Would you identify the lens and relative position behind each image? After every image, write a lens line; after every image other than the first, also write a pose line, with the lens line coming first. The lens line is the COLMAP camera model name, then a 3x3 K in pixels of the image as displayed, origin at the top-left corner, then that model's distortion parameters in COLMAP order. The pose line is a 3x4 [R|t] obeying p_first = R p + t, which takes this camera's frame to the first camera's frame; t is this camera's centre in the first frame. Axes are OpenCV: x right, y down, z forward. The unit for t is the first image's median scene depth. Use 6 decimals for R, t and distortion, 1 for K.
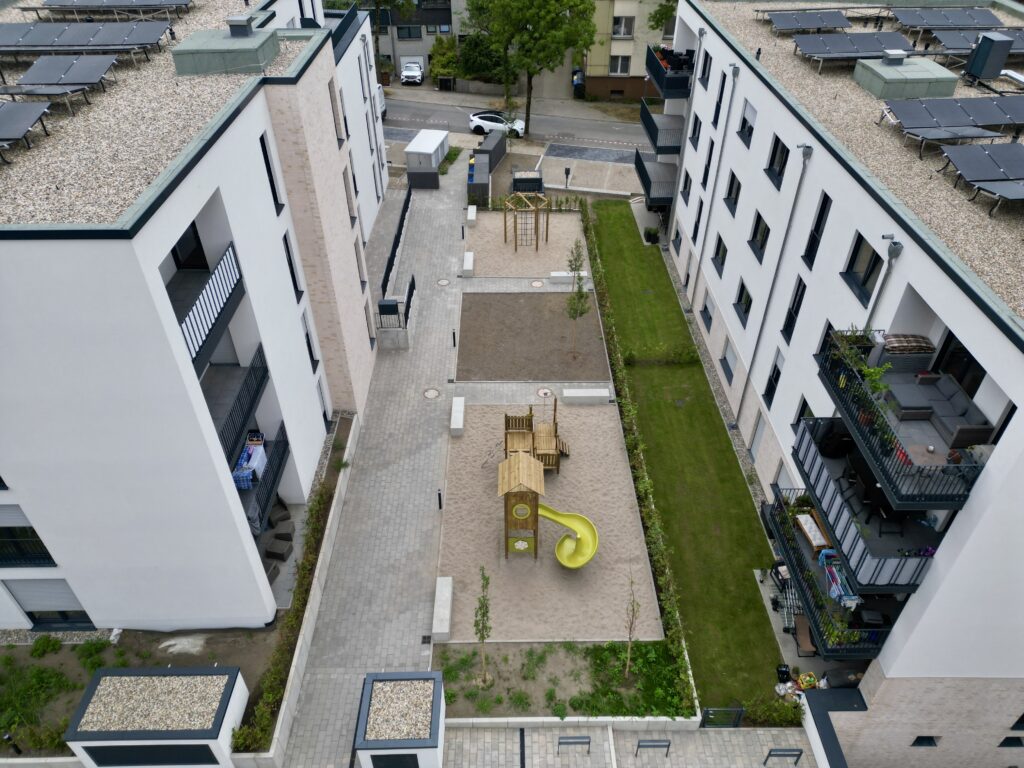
lens RADIAL K [[704.8, 0, 514.5], [0, 704.8, 387.6], [0, 0, 1]] dist [0.044976, -0.001960]
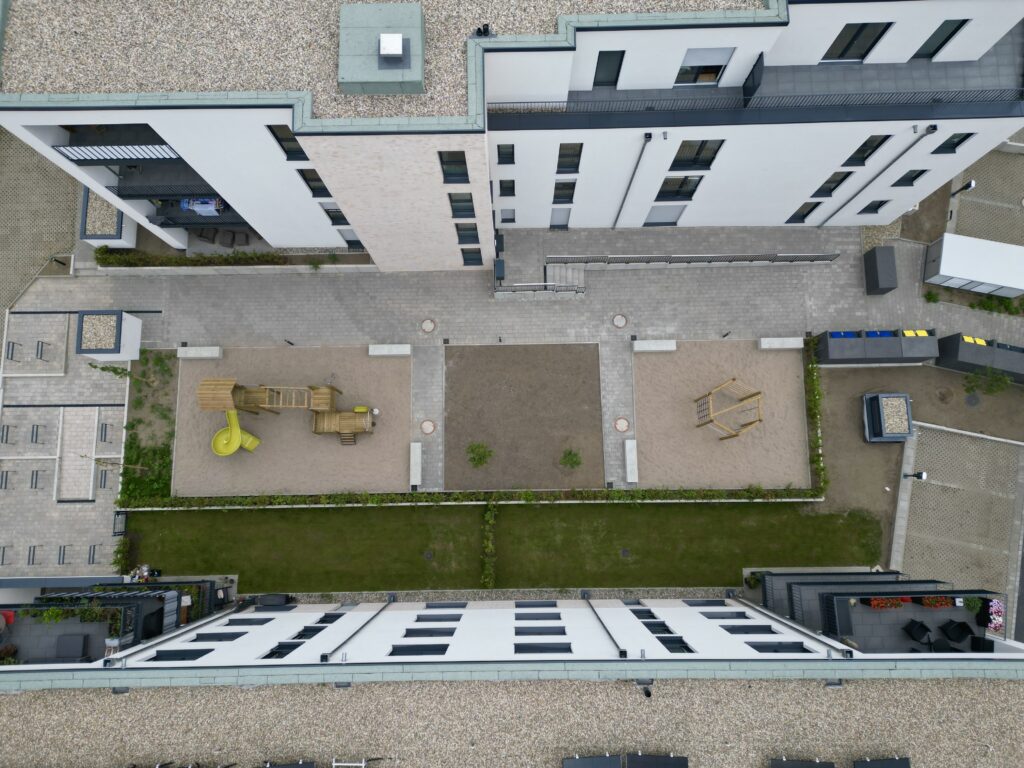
lens RADIAL K [[704.8, 0, 511.1], [0, 704.8, 384.2], [0, 0, 1]] dist [0.044976, -0.001960]
pose [[-0.000882, 0.989220, -0.146432, 0.184356], [-0.622593, 0.114047, 0.774191, -1.245150], [0.782545, 0.091850, 0.615781, 0.569795]]
